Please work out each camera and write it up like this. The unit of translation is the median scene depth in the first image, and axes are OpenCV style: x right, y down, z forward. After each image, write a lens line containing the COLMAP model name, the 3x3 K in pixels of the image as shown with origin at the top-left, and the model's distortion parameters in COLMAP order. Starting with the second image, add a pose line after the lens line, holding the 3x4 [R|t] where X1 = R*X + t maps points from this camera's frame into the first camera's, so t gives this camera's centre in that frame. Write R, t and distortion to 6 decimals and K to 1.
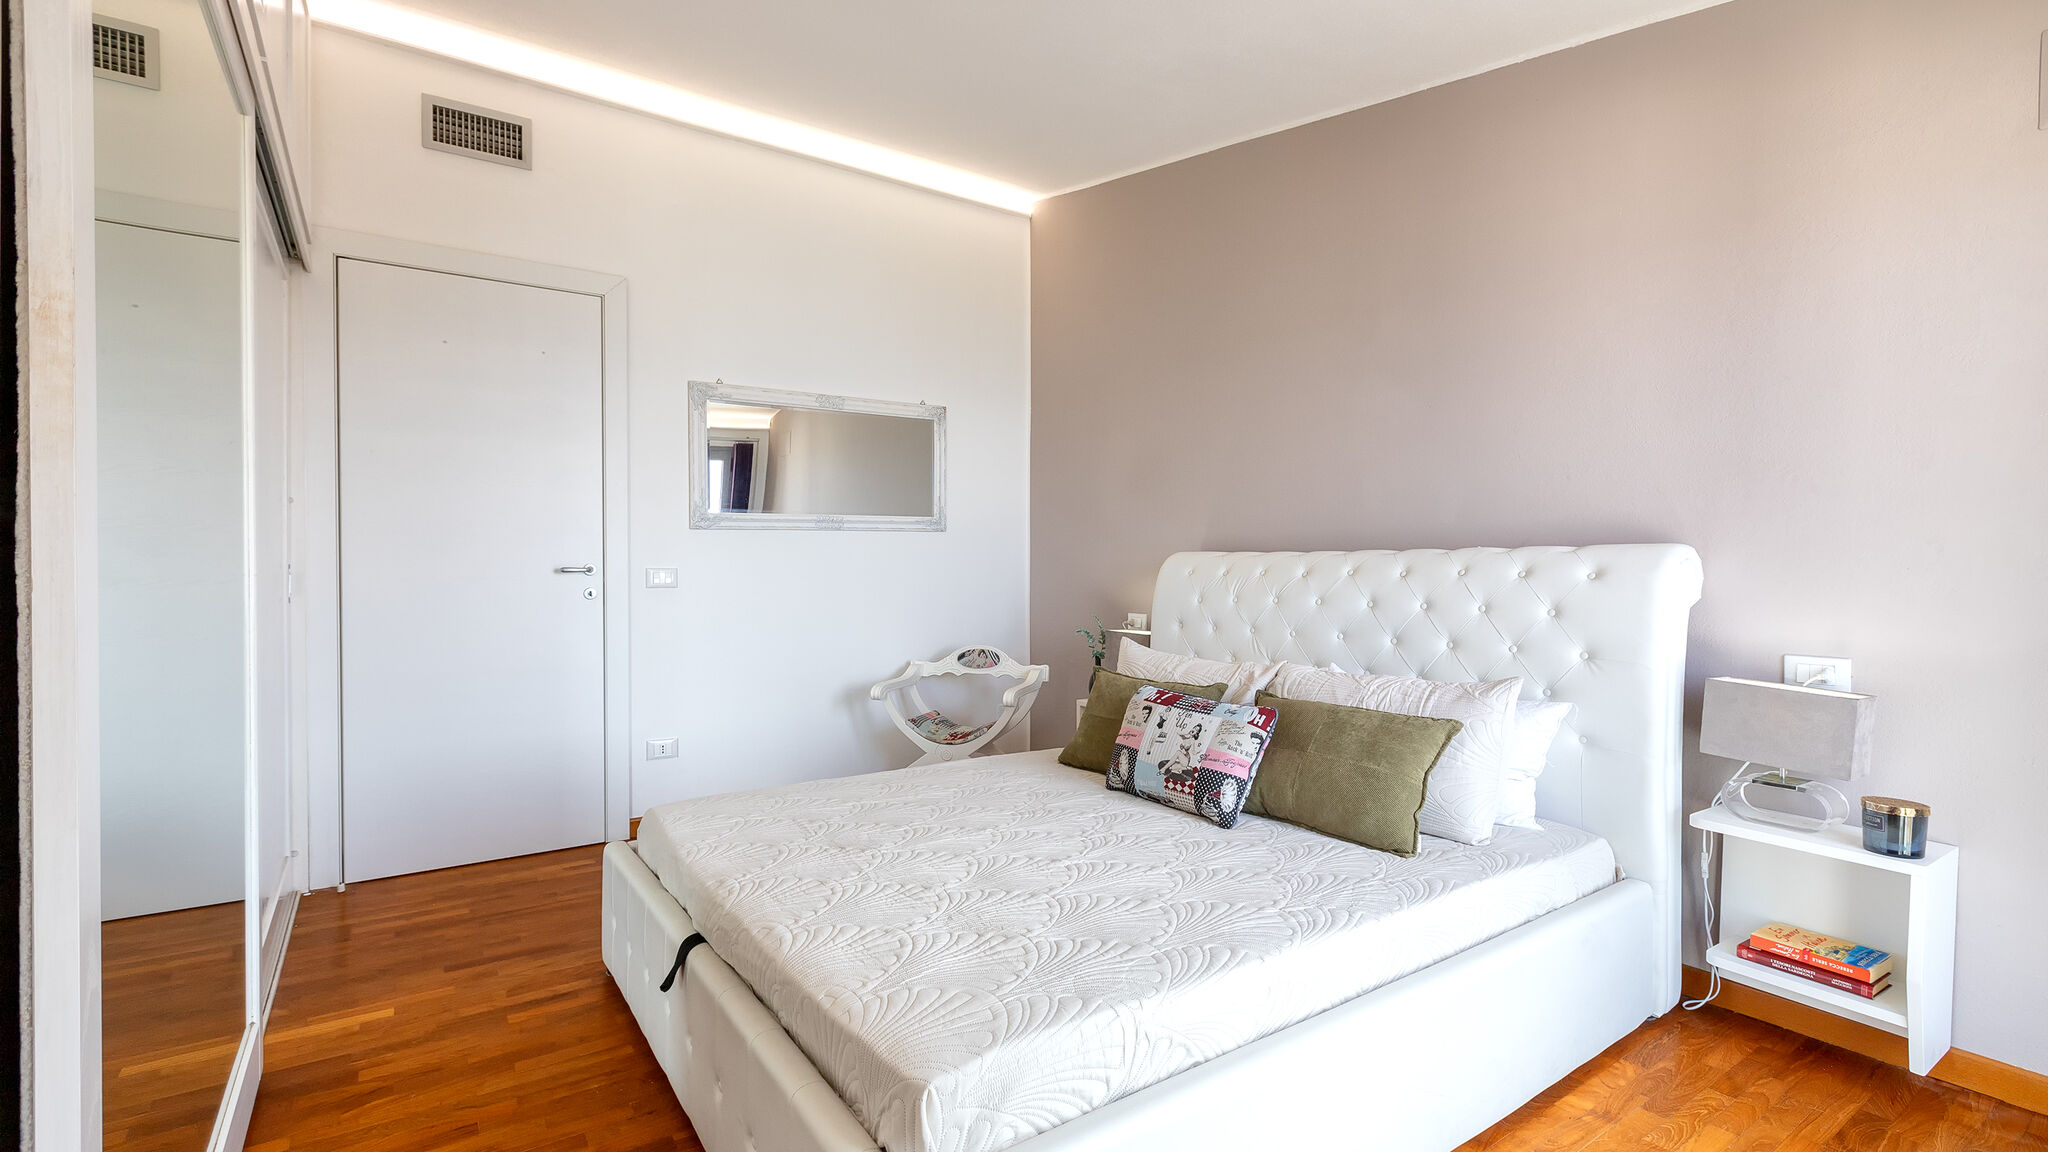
lens RADIAL K [[923.3, 0, 1021.8], [0, 923.3, 570.7], [0, 0, 1]] dist [0.010589, 0.000314]
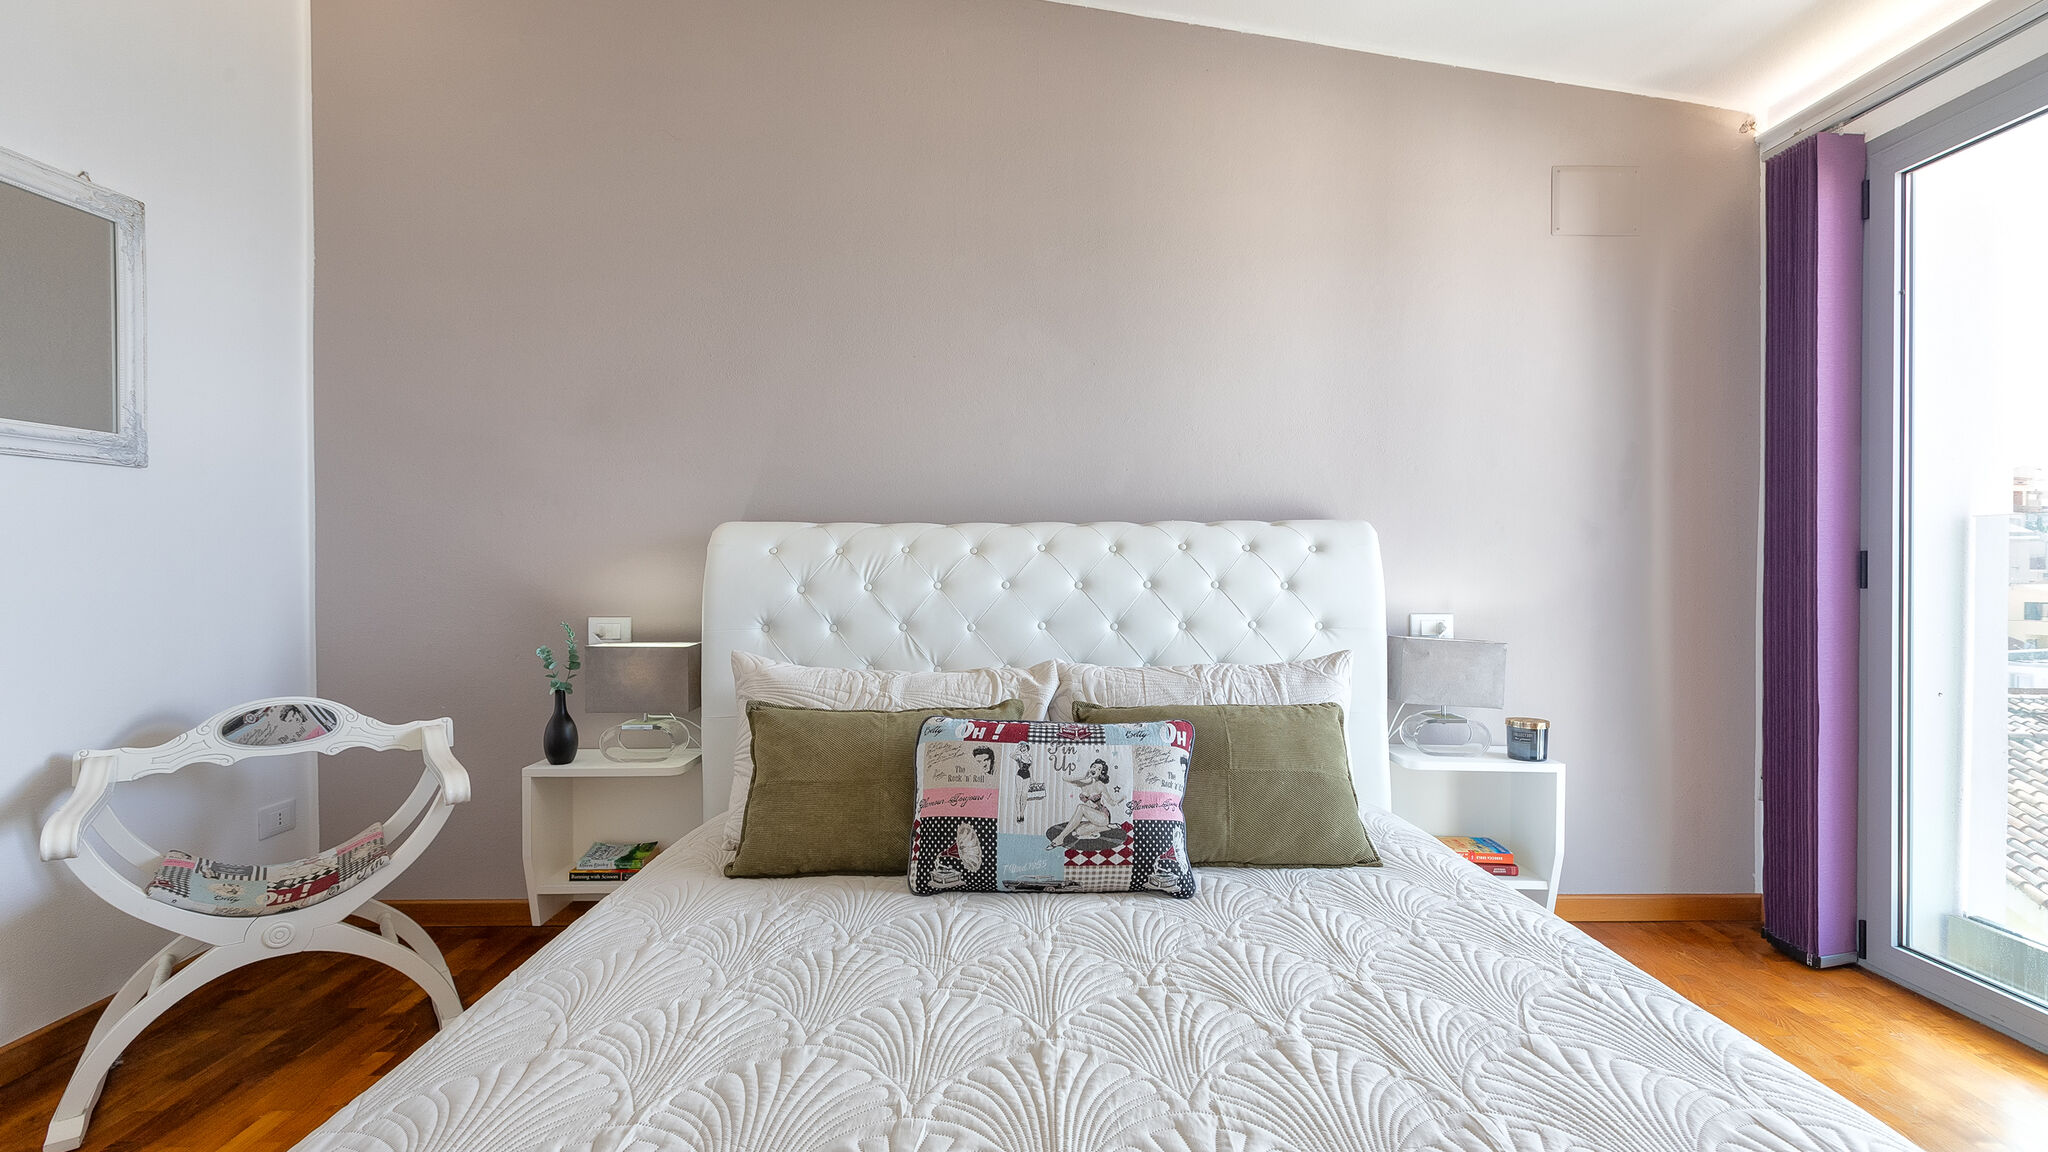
lens RADIAL K [[923.3, 0, 1021.8], [0, 923.3, 570.7], [0, 0, 1]] dist [0.010589, 0.000314]
pose [[0.563572, -0.009903, 0.826008, -0.387464], [0.008420, 0.999945, 0.006243, 0.018830], [-0.826024, 0.003437, 0.563624, 0.623187]]
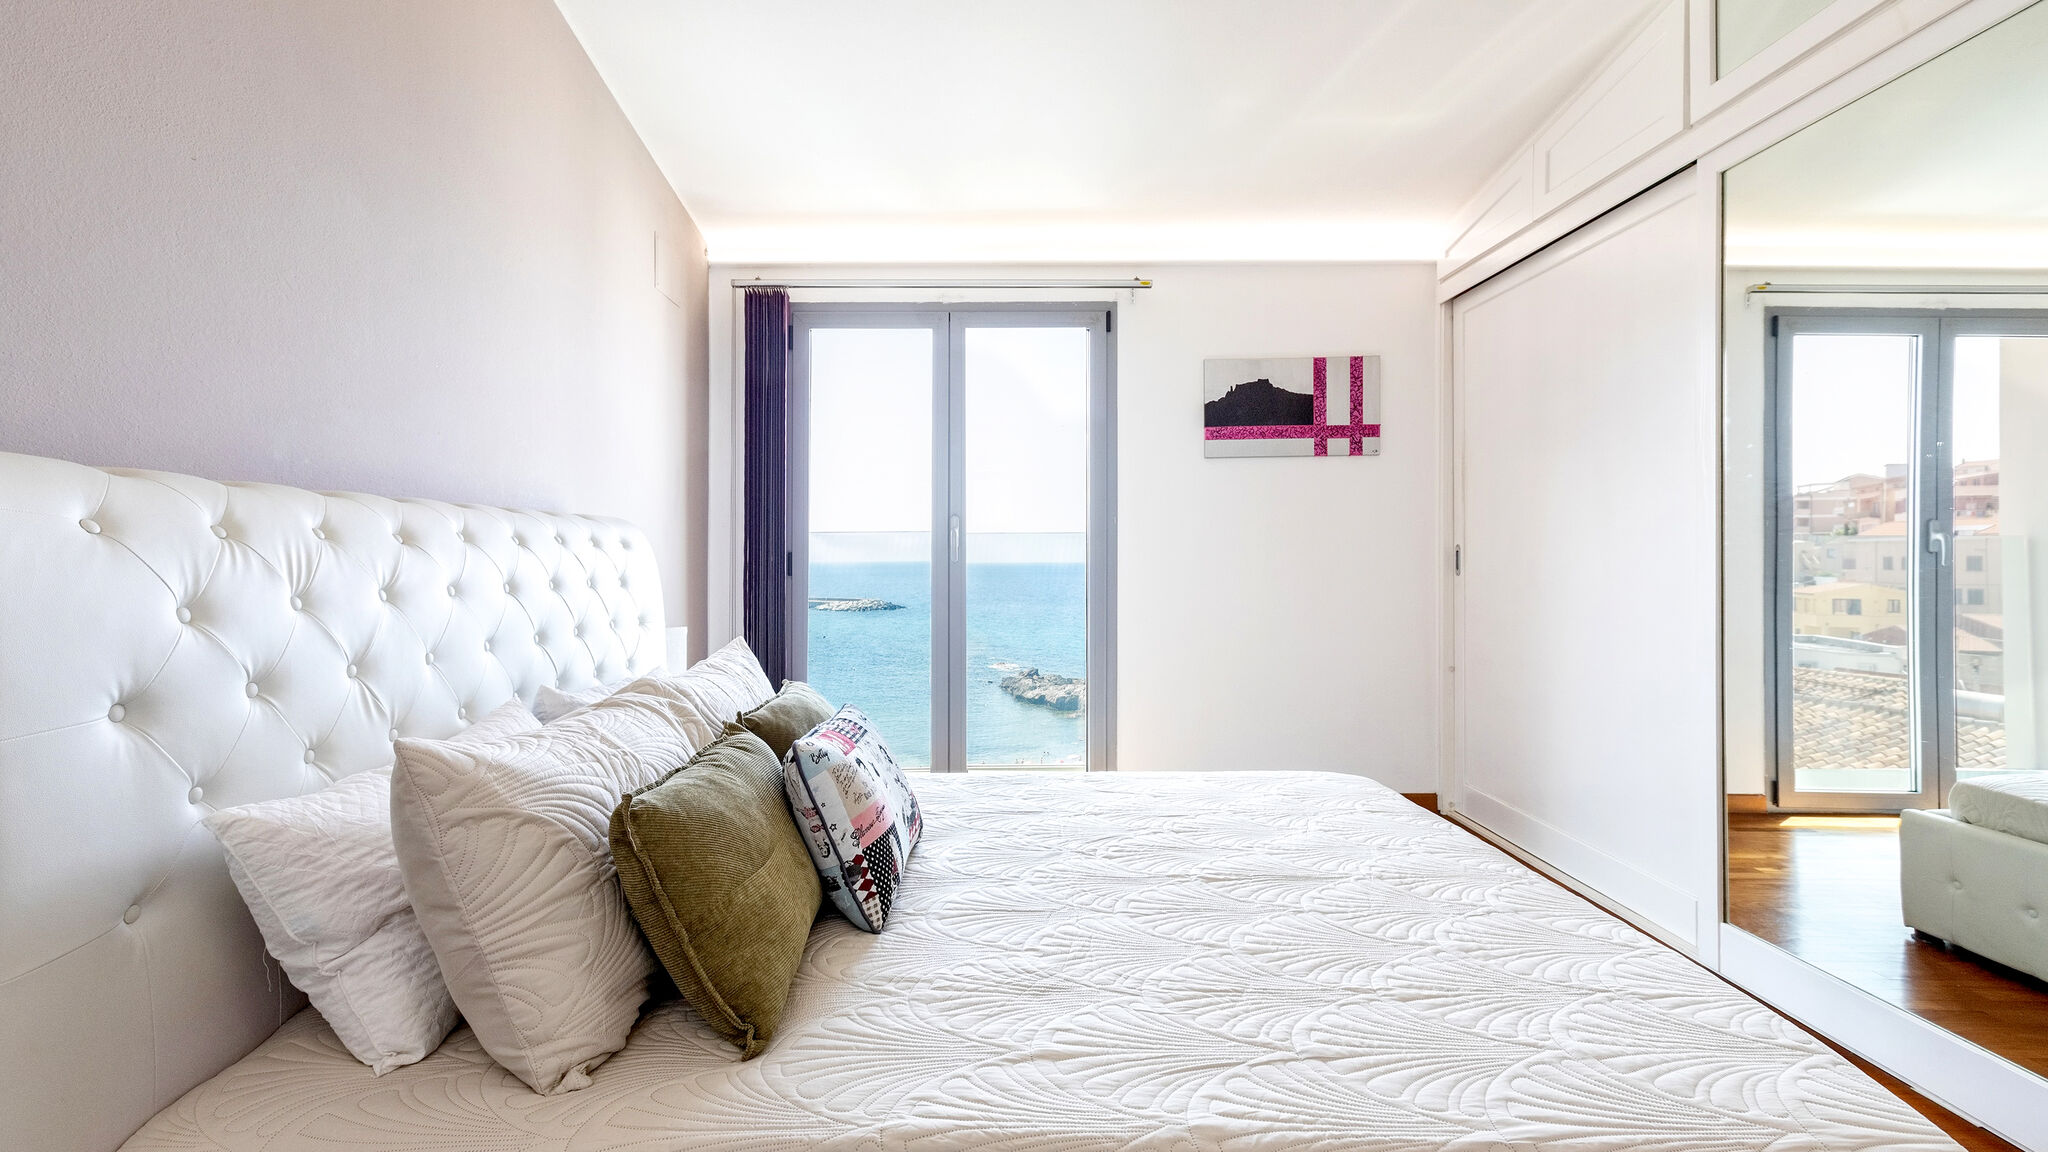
lens RADIAL K [[937.6, 0, 985.7], [0, 937.6, 559.6], [0, 0, 1]] dist [0.001914, 0.000296]
pose [[-0.826019, -0.003857, 0.563629, -0.279035], [0.001511, 0.999958, 0.009057, 0.011965], [-0.563640, 0.008333, -0.825978, 1.480082]]
